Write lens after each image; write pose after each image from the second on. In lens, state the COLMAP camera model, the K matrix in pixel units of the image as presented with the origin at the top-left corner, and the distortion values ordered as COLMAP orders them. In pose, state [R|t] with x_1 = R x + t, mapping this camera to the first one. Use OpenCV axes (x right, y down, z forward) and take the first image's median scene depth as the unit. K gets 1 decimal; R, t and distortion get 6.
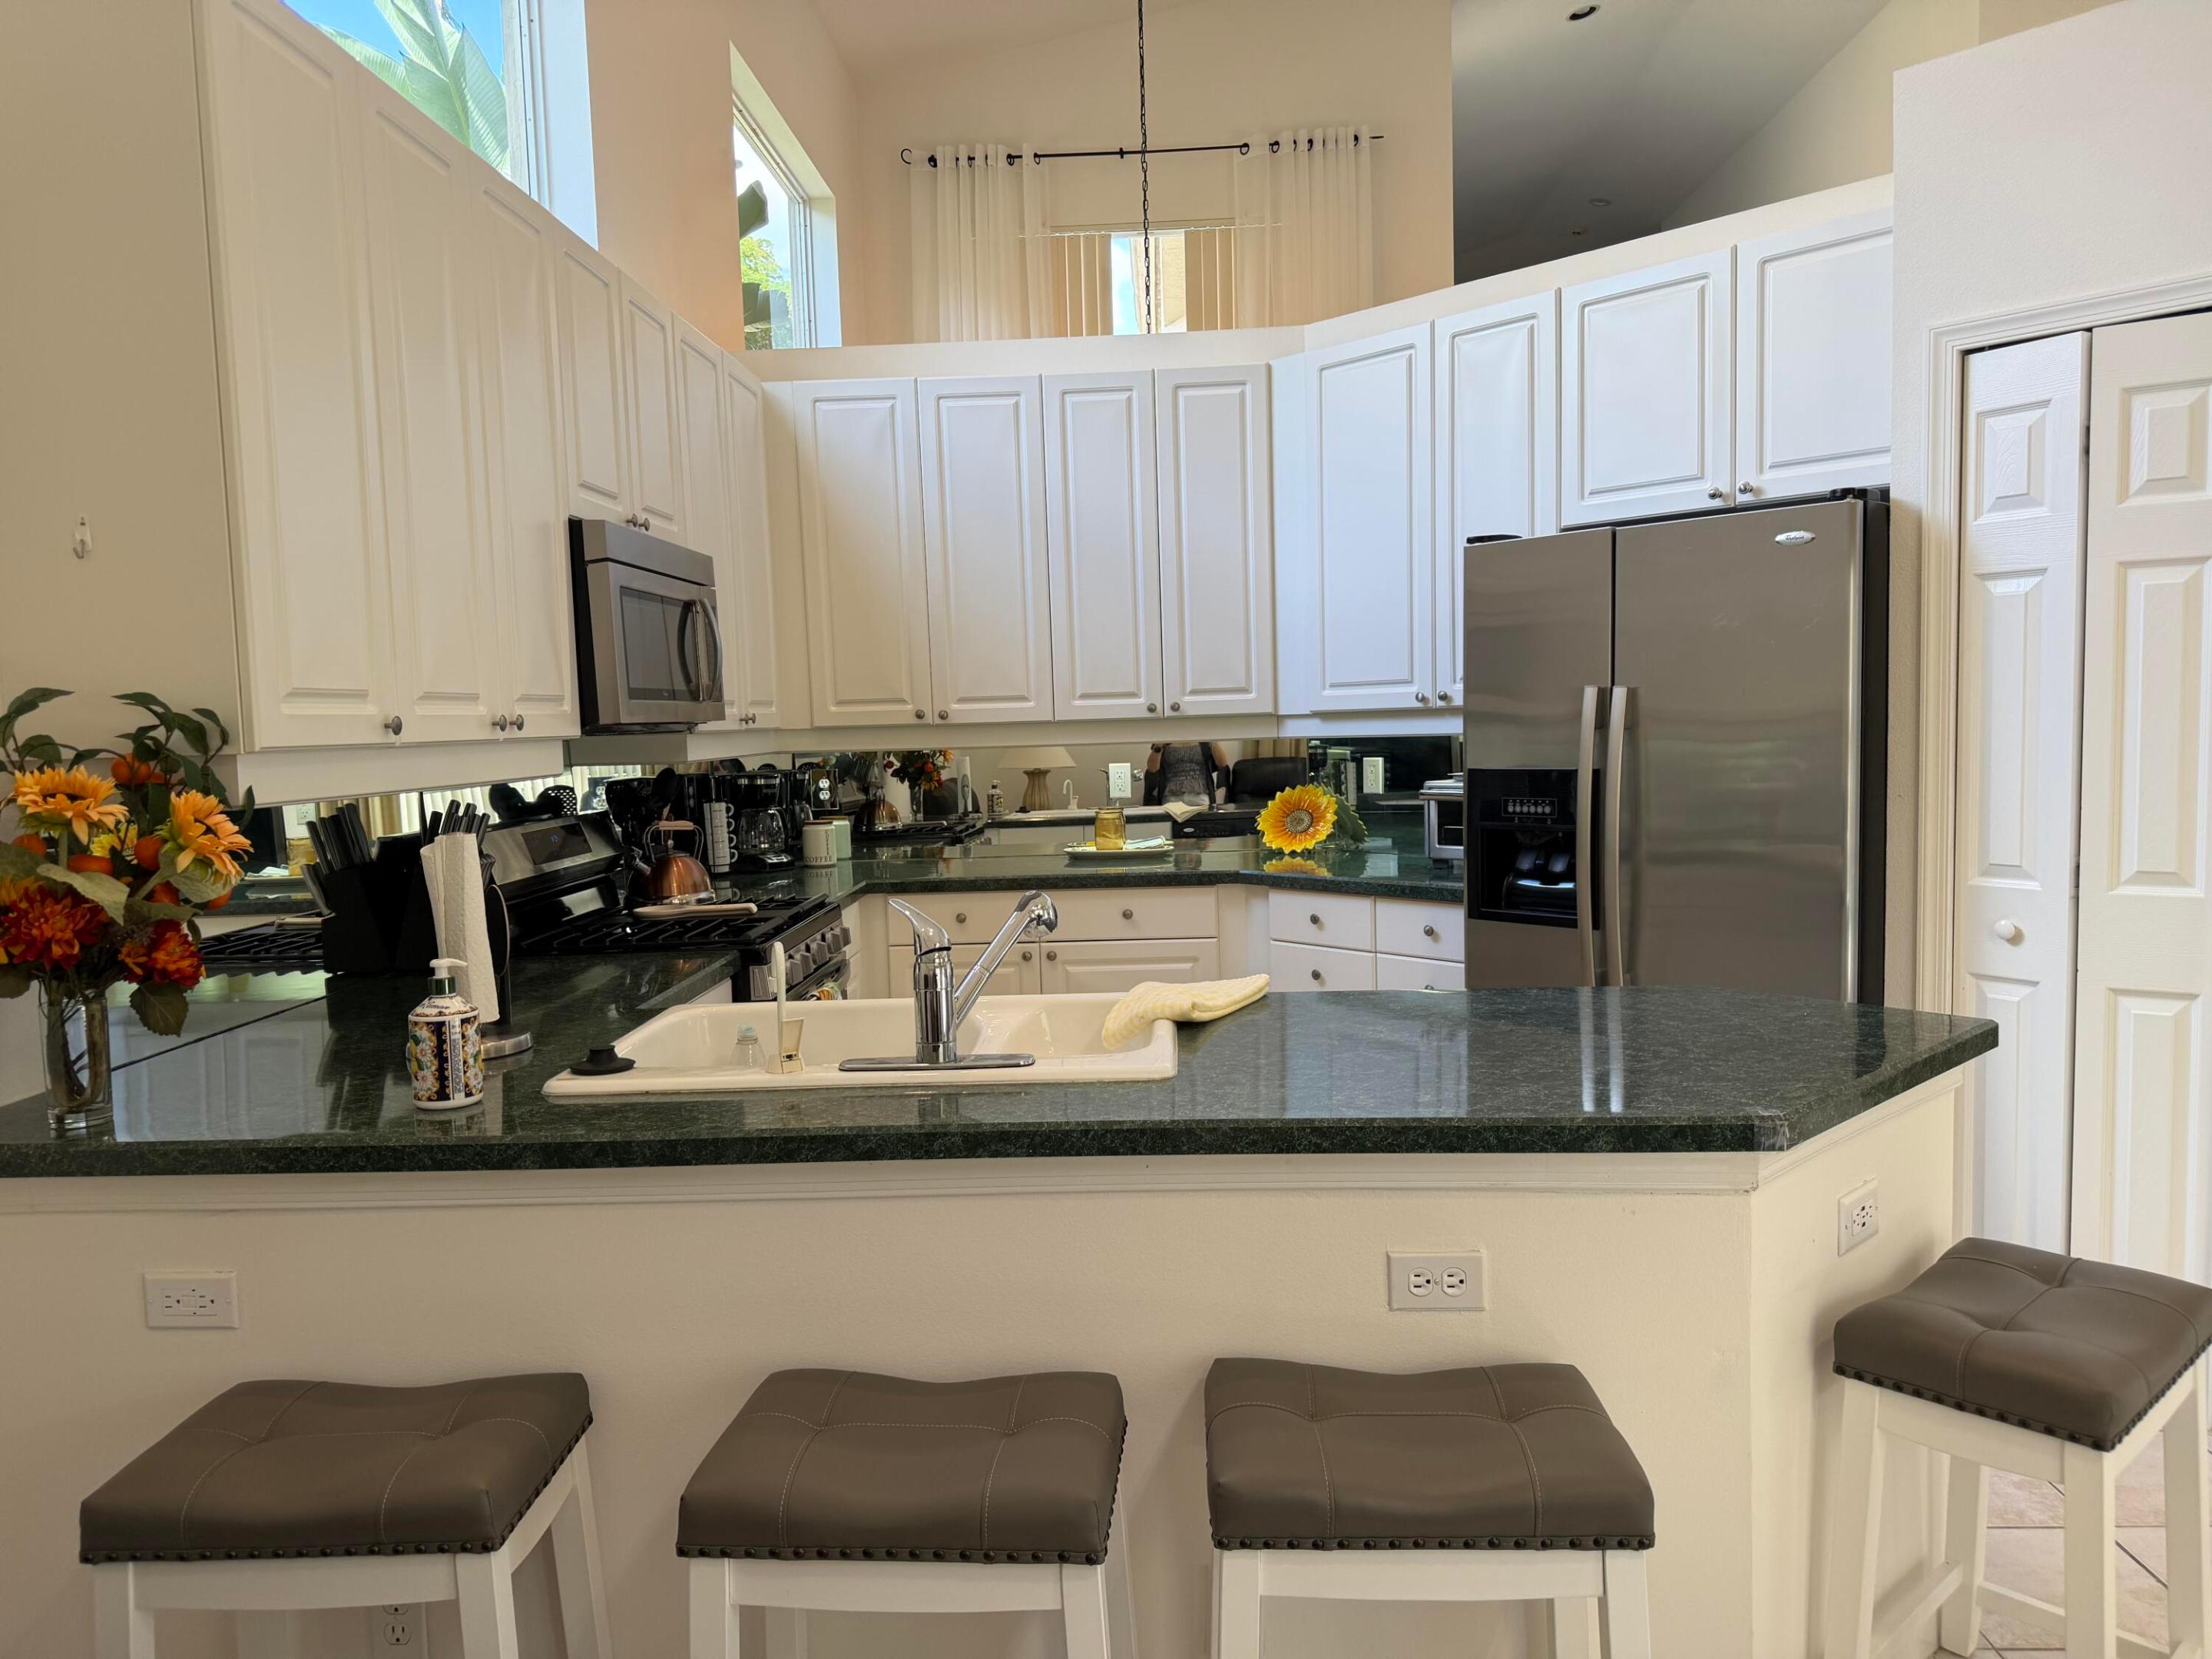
lens RADIAL K [[1537.7, 0, 1106.0], [0, 1537.7, 829.5], [0, 0, 1]] dist [0.082871, -0.001412]
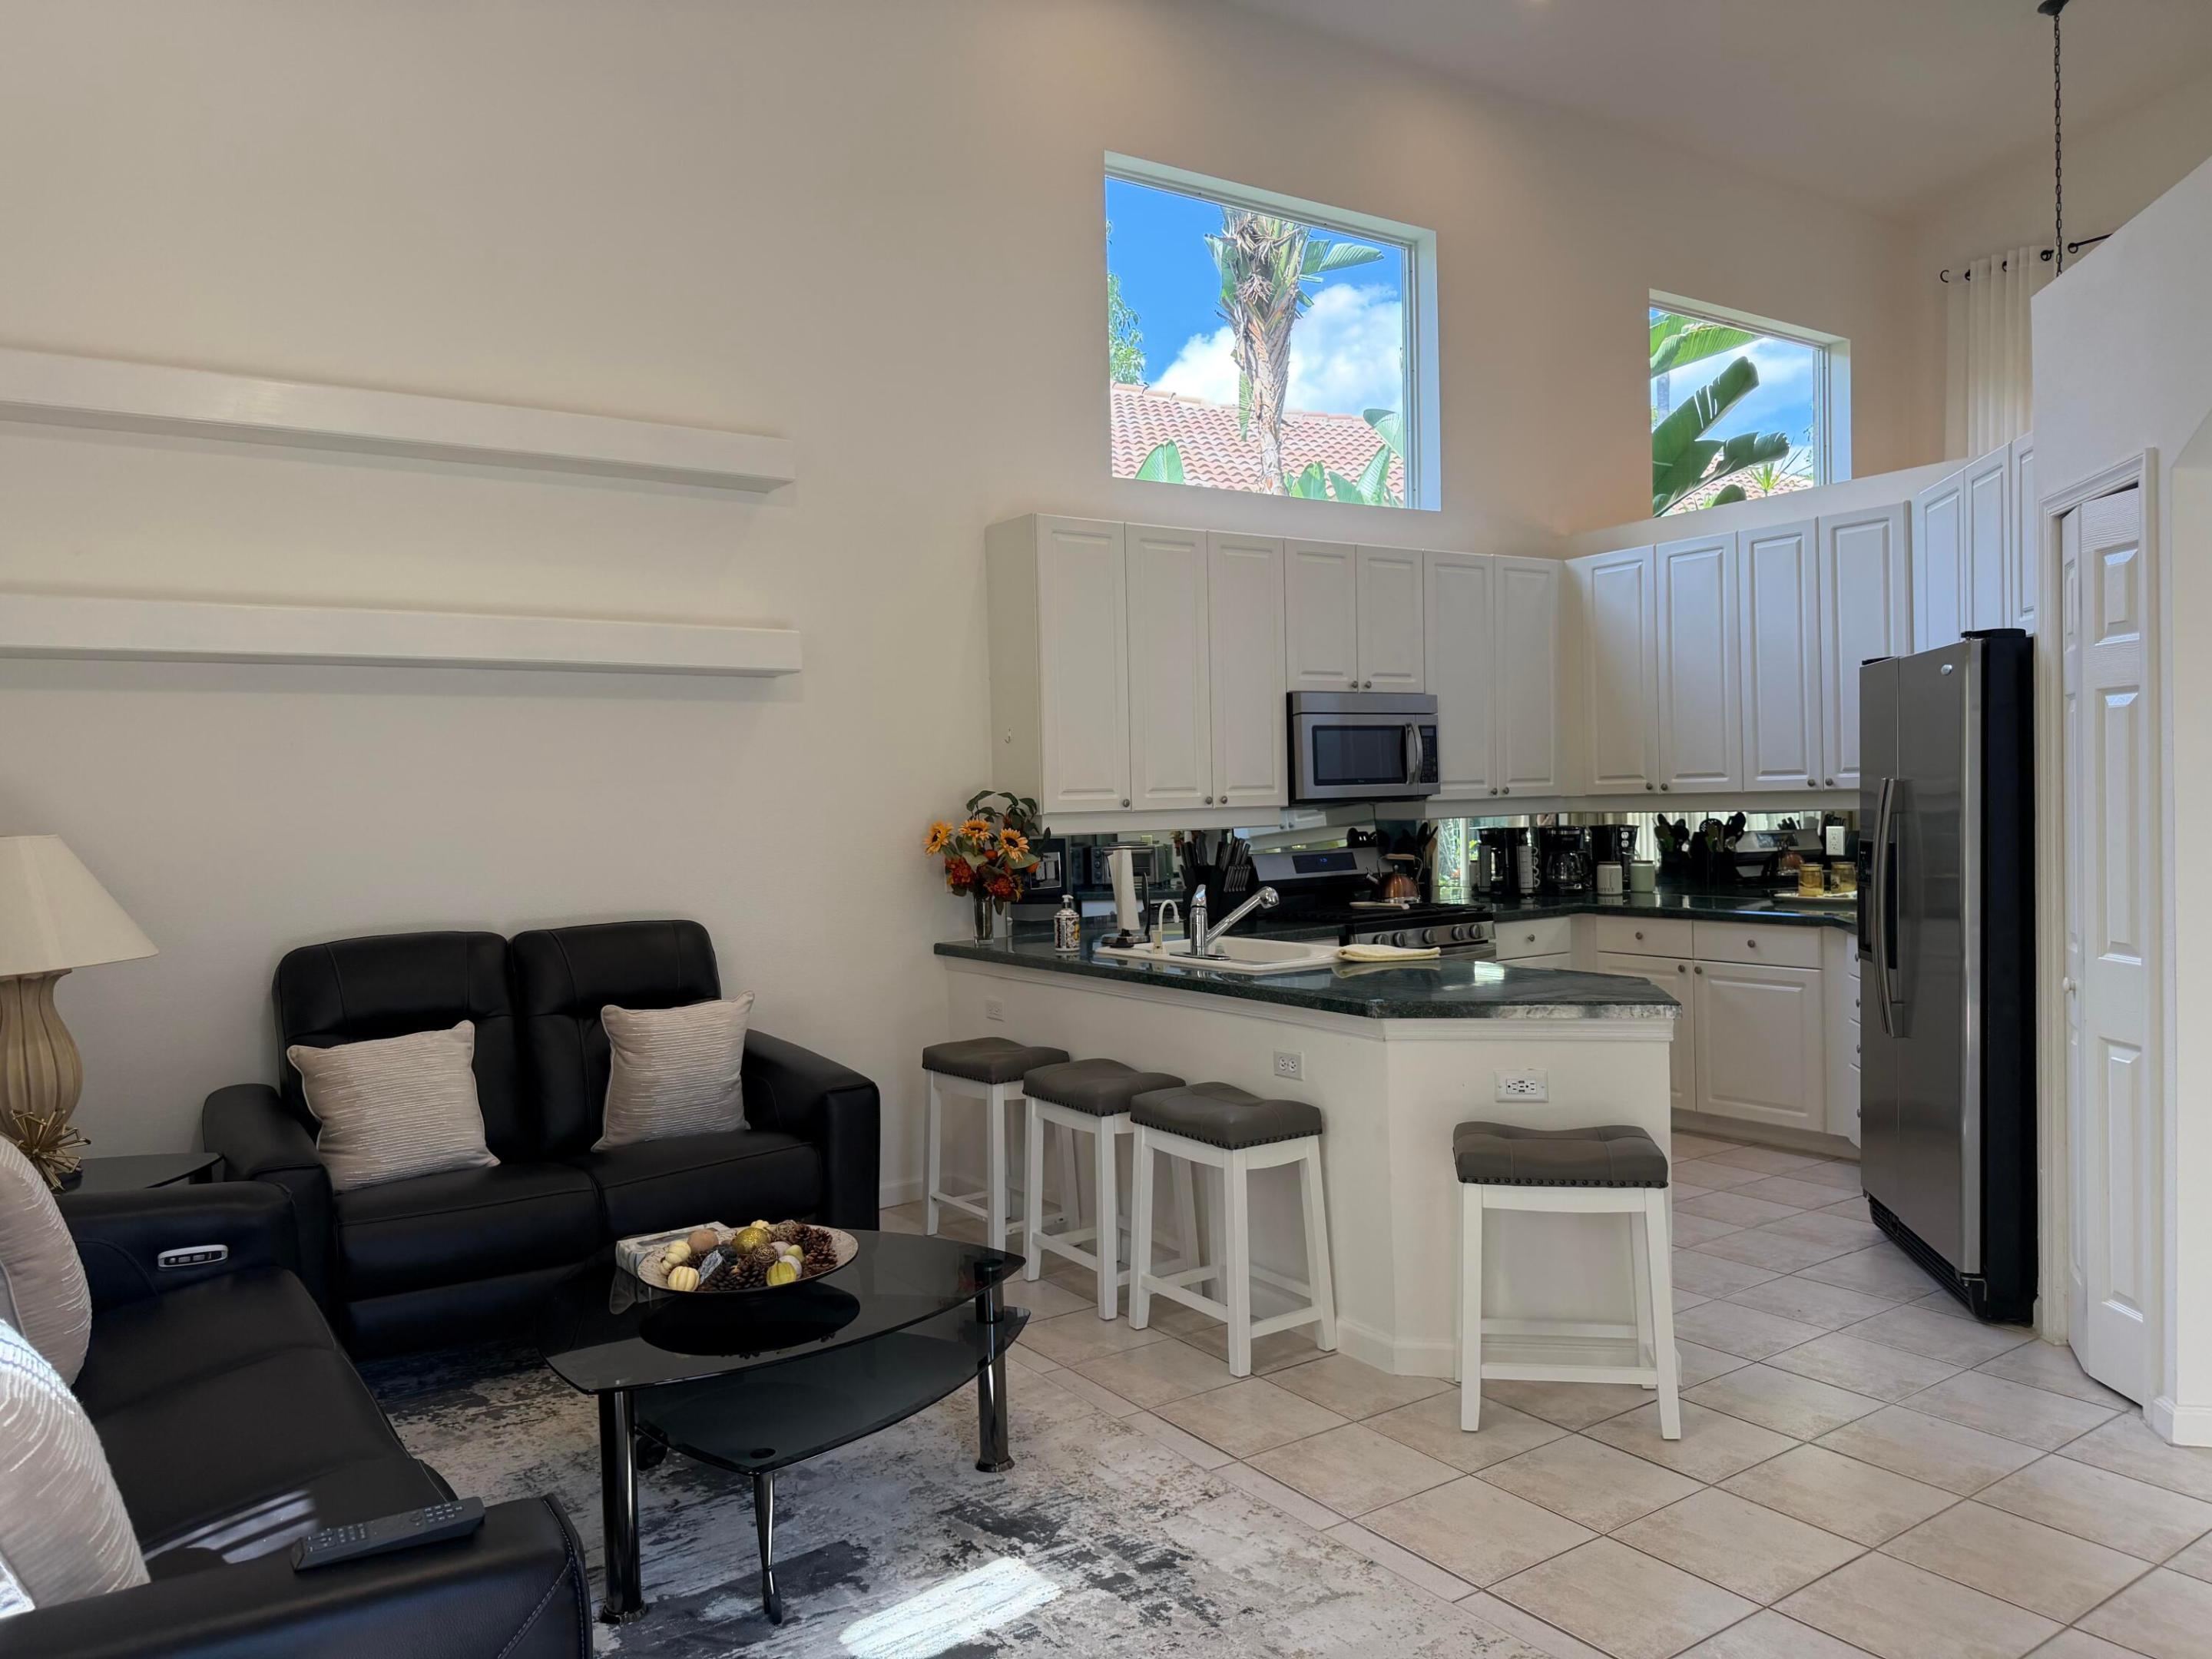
lens RADIAL K [[1556.9, 0, 1106.0], [0, 1556.9, 829.5], [0, 0, 1]] dist [0.000244, -0.000811]
pose [[0.599078, 0.027811, -0.800208, 0.700467], [-0.050460, 0.998721, -0.003067, -0.008782], [0.799099, 0.042215, 0.599715, -0.210029]]
